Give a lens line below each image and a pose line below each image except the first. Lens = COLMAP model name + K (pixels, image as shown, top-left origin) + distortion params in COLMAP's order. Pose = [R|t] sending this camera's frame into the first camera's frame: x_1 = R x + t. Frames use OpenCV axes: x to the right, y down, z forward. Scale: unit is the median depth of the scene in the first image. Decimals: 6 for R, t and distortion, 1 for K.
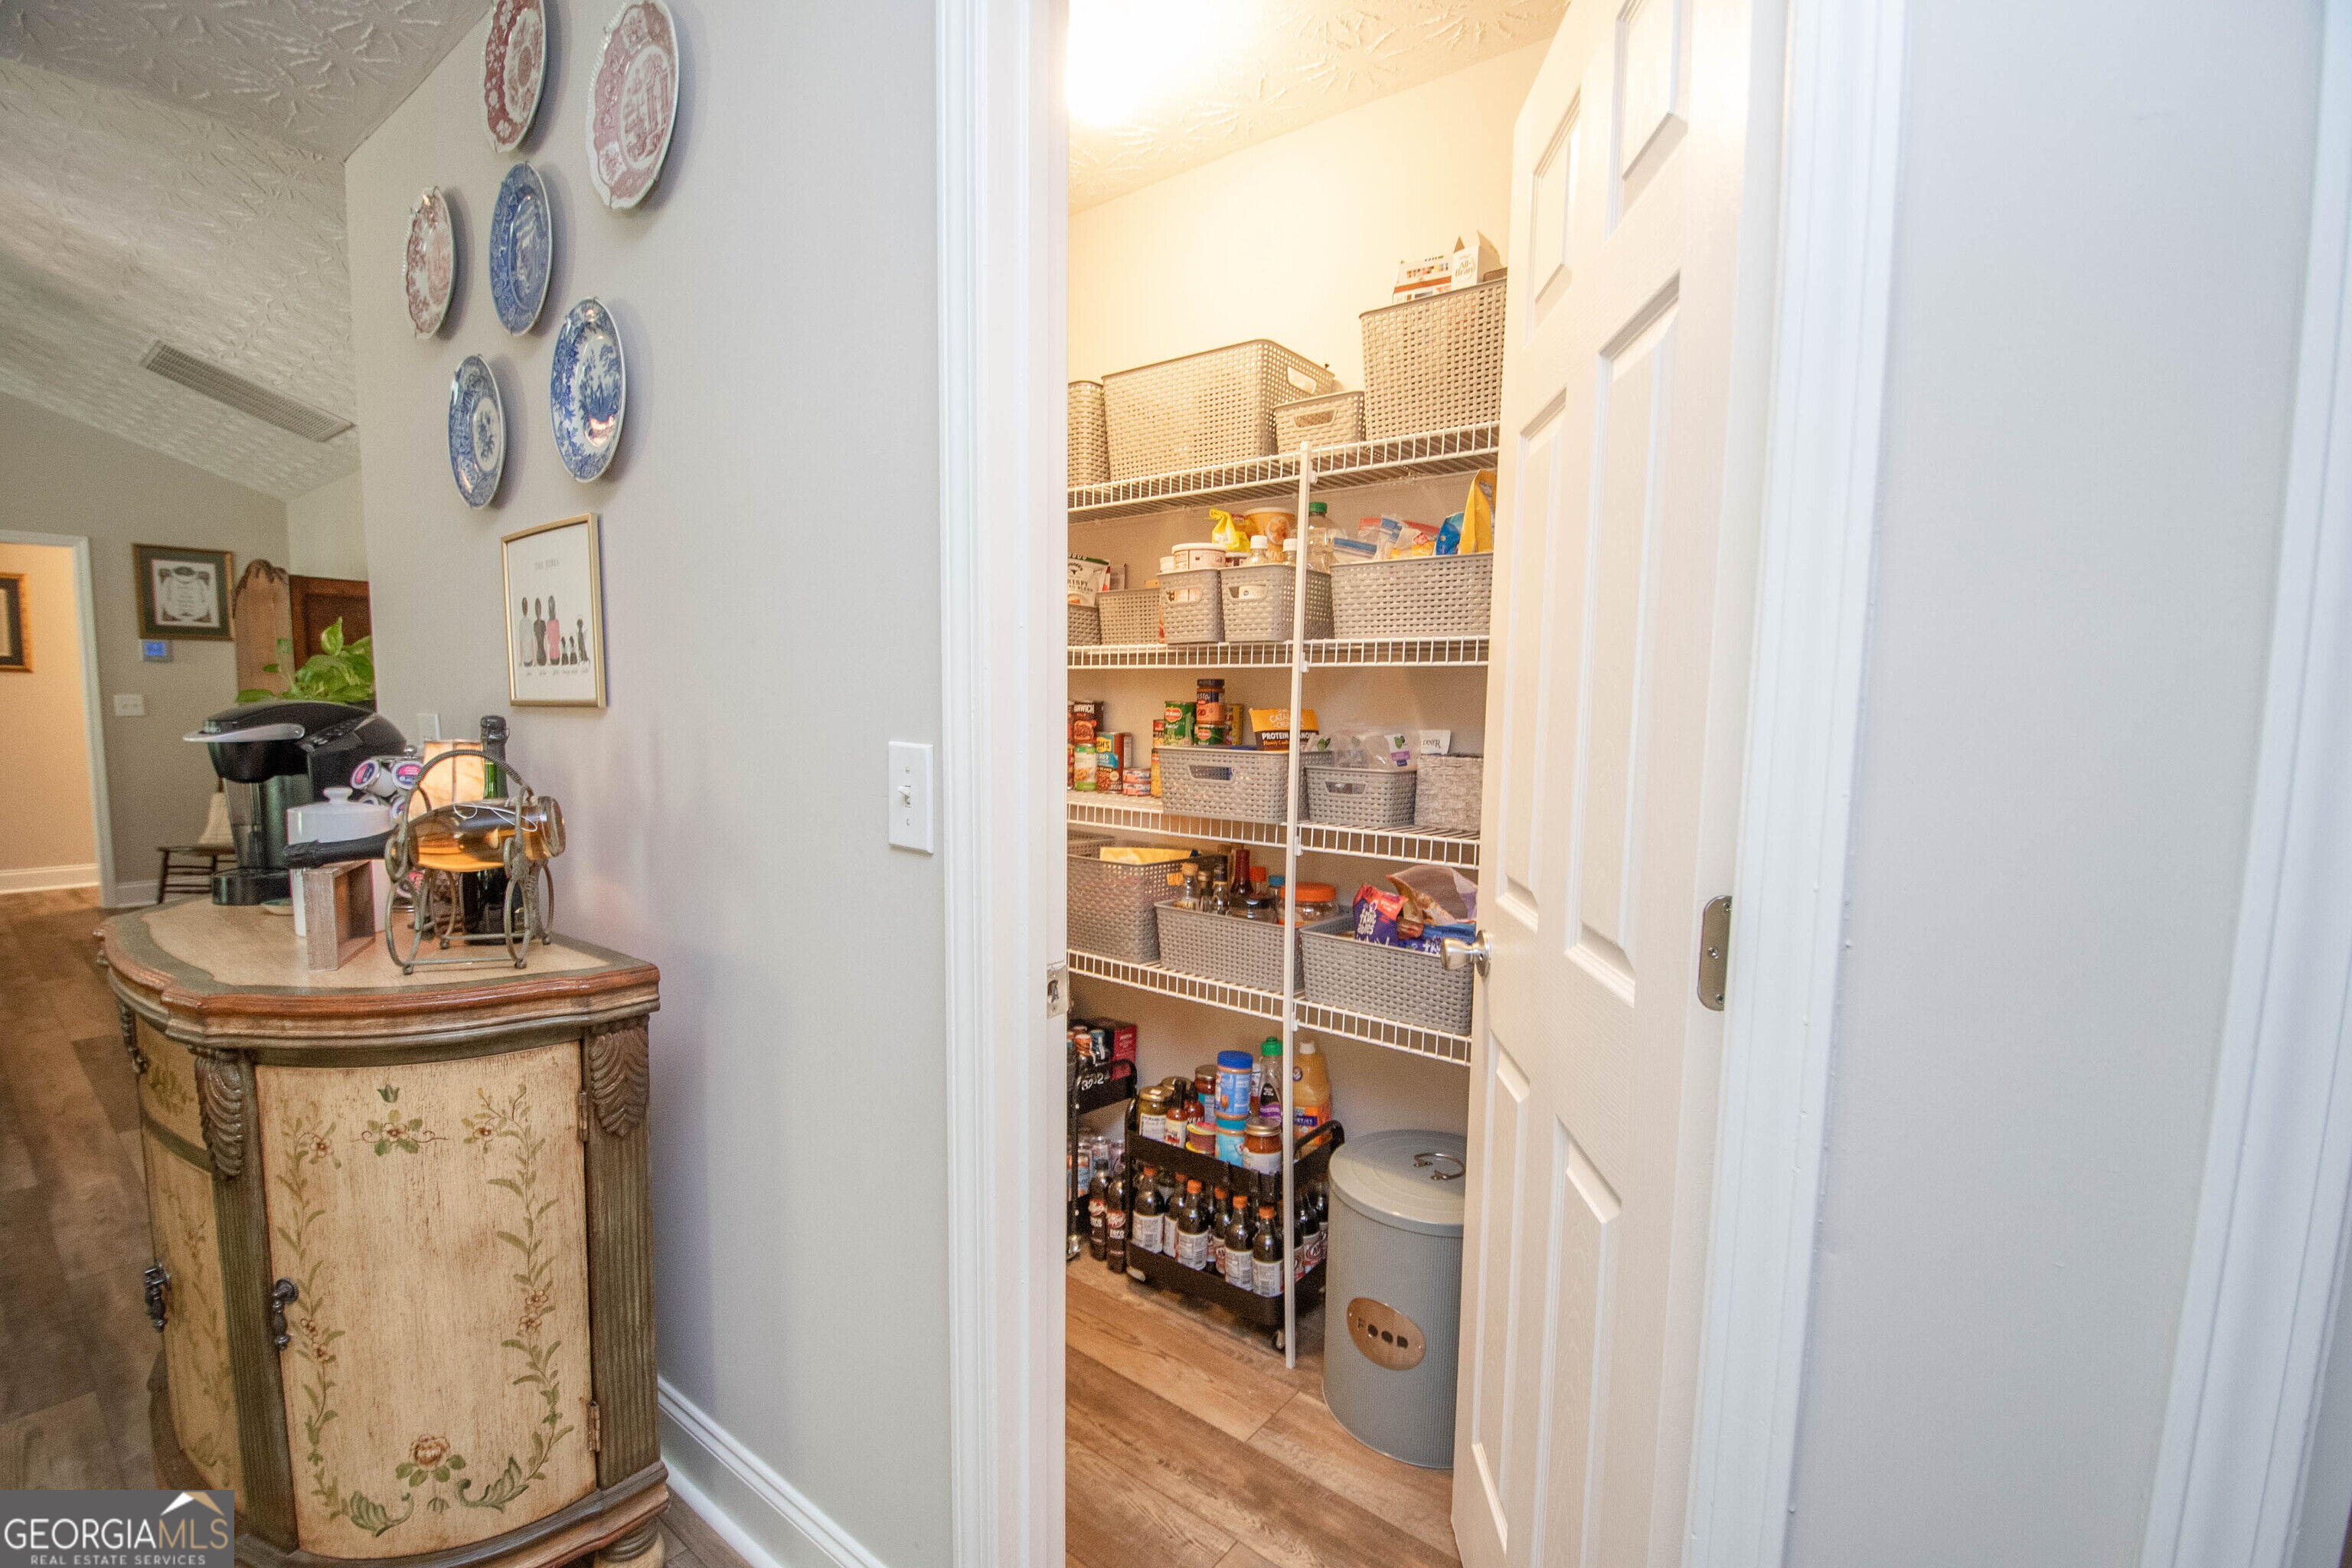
lens RADIAL K [[1049.0, 0, 1203.3], [0, 1049.0, 819.1], [0, 0, 1]] dist [-0.003890, -0.011540]
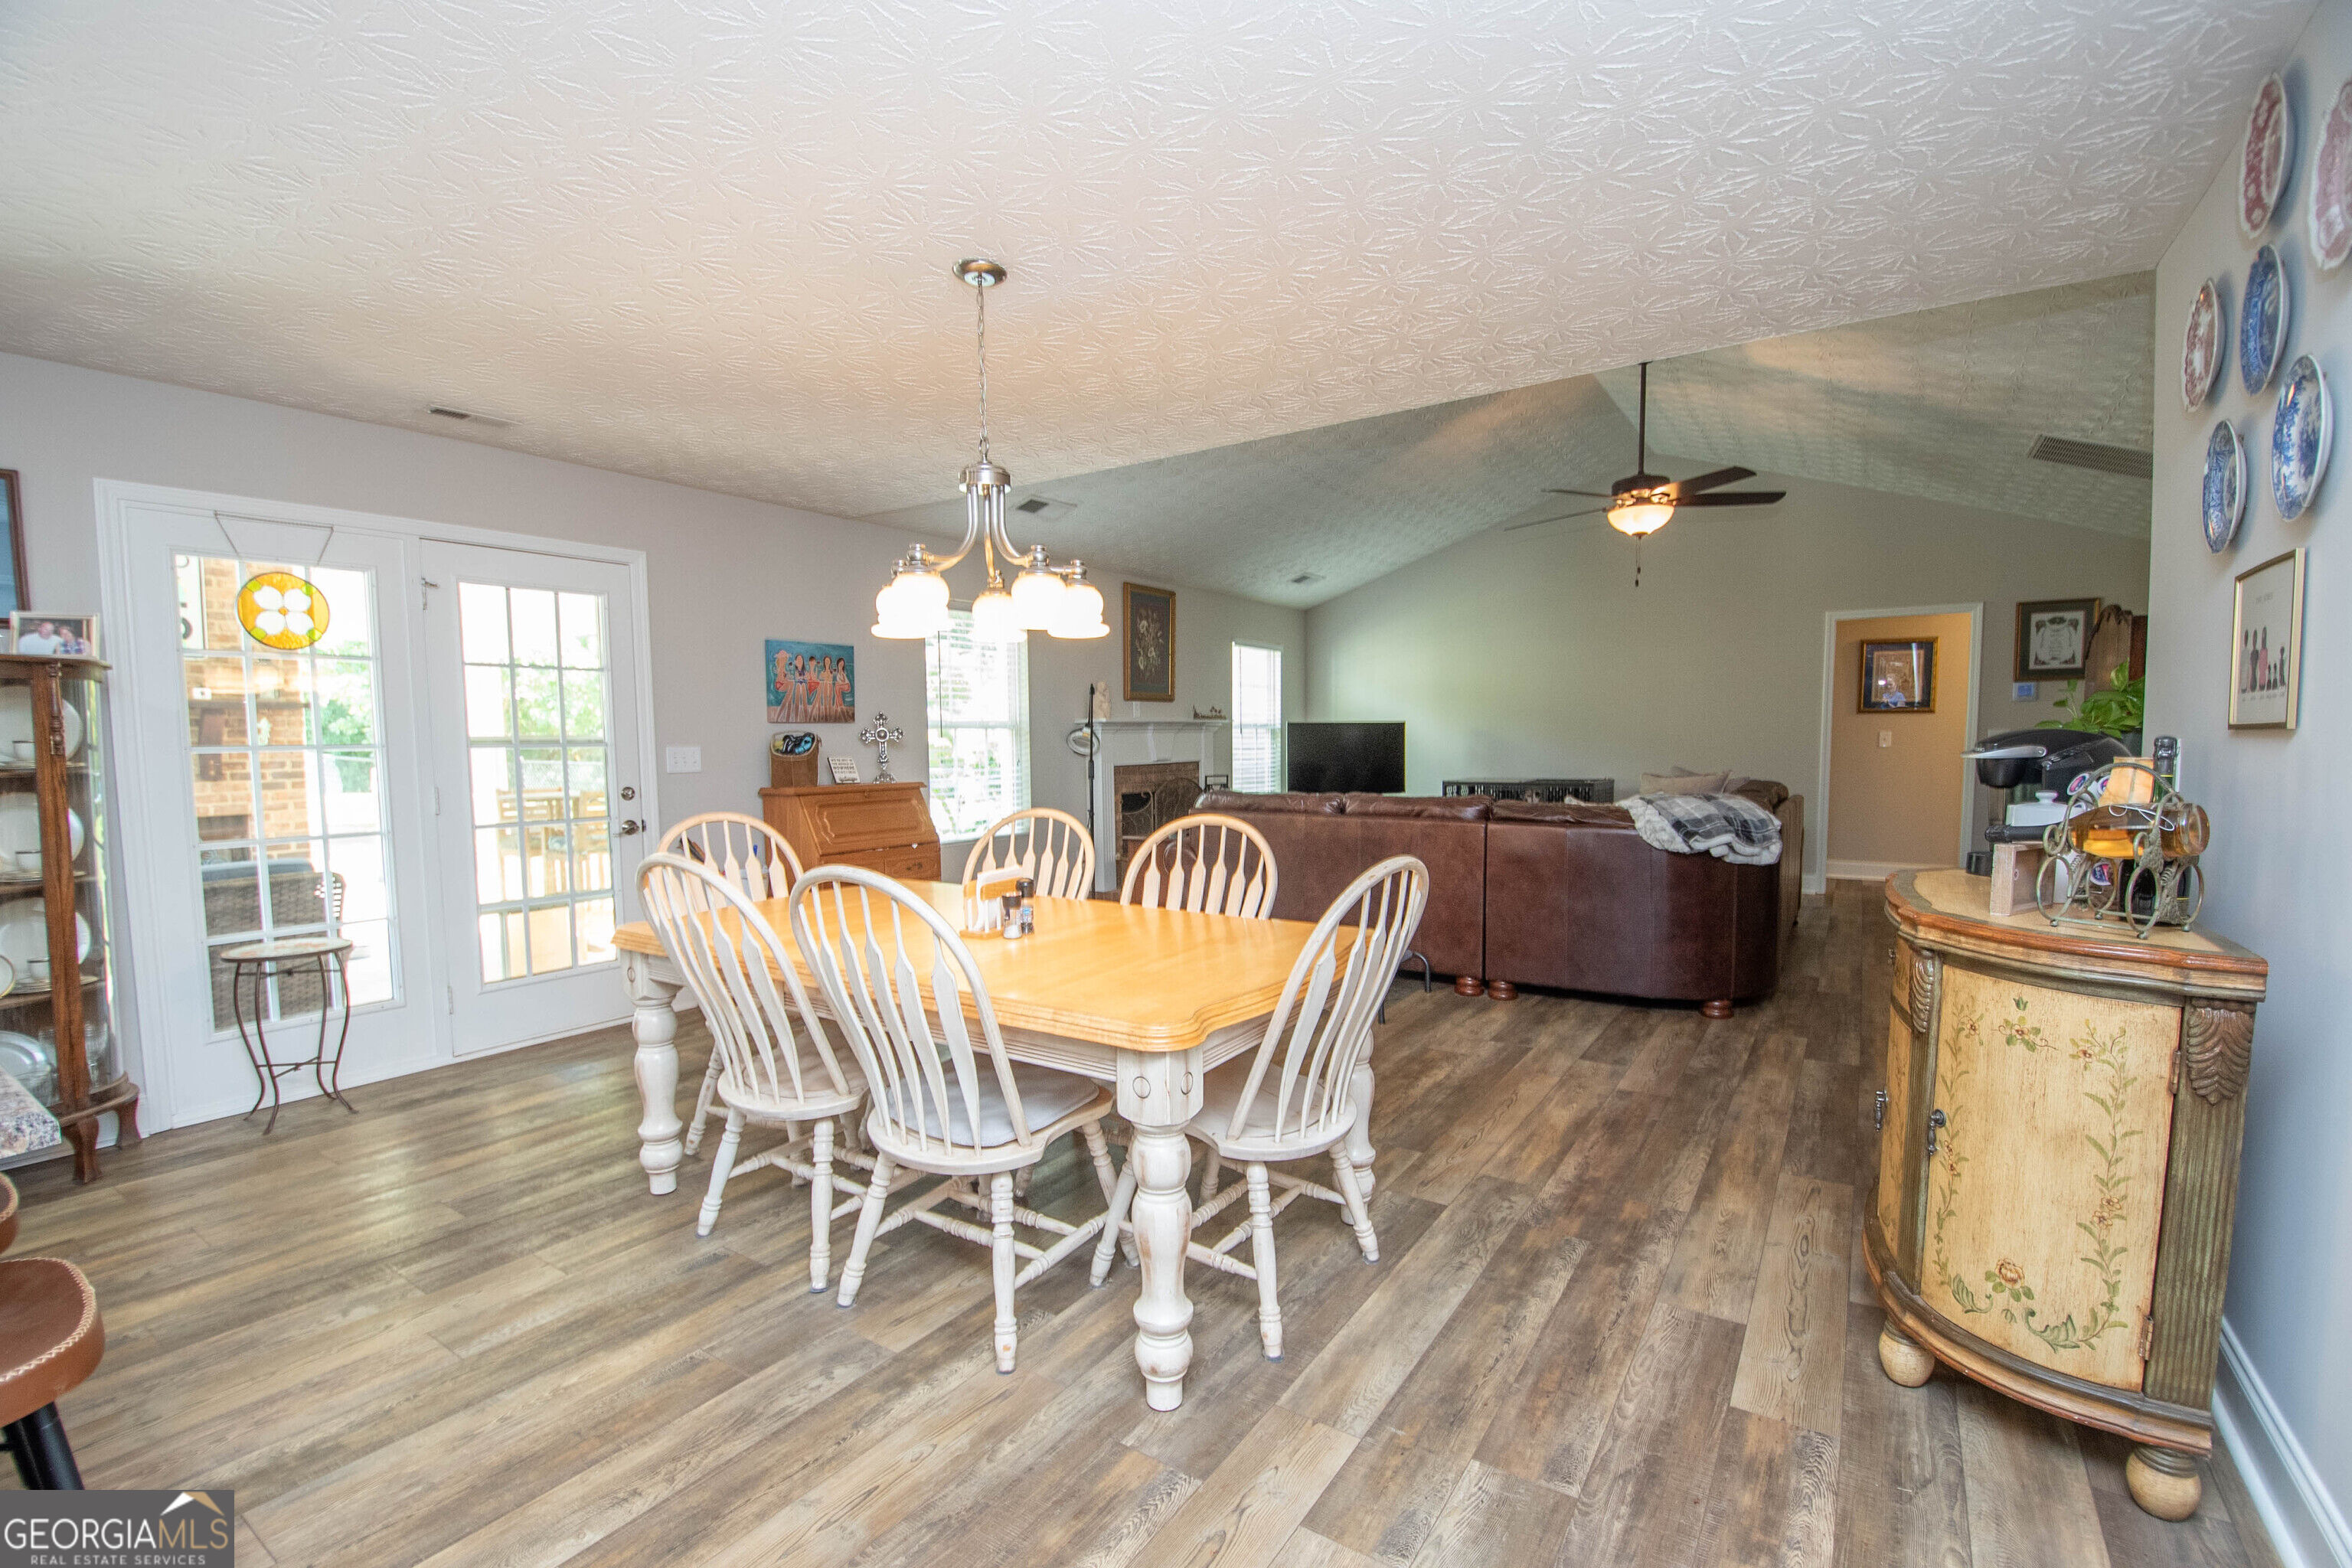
lens RADIAL K [[1049.0, 0, 1164.1], [0, 1049.0, 814.0], [0, 0, 1]] dist [-0.003890, -0.011540]
pose [[0.073483, 0.058650, -0.995570, 0.463918], [-0.096626, 0.993991, 0.051425, 0.044196], [0.992605, 0.092419, 0.078708, -0.253373]]
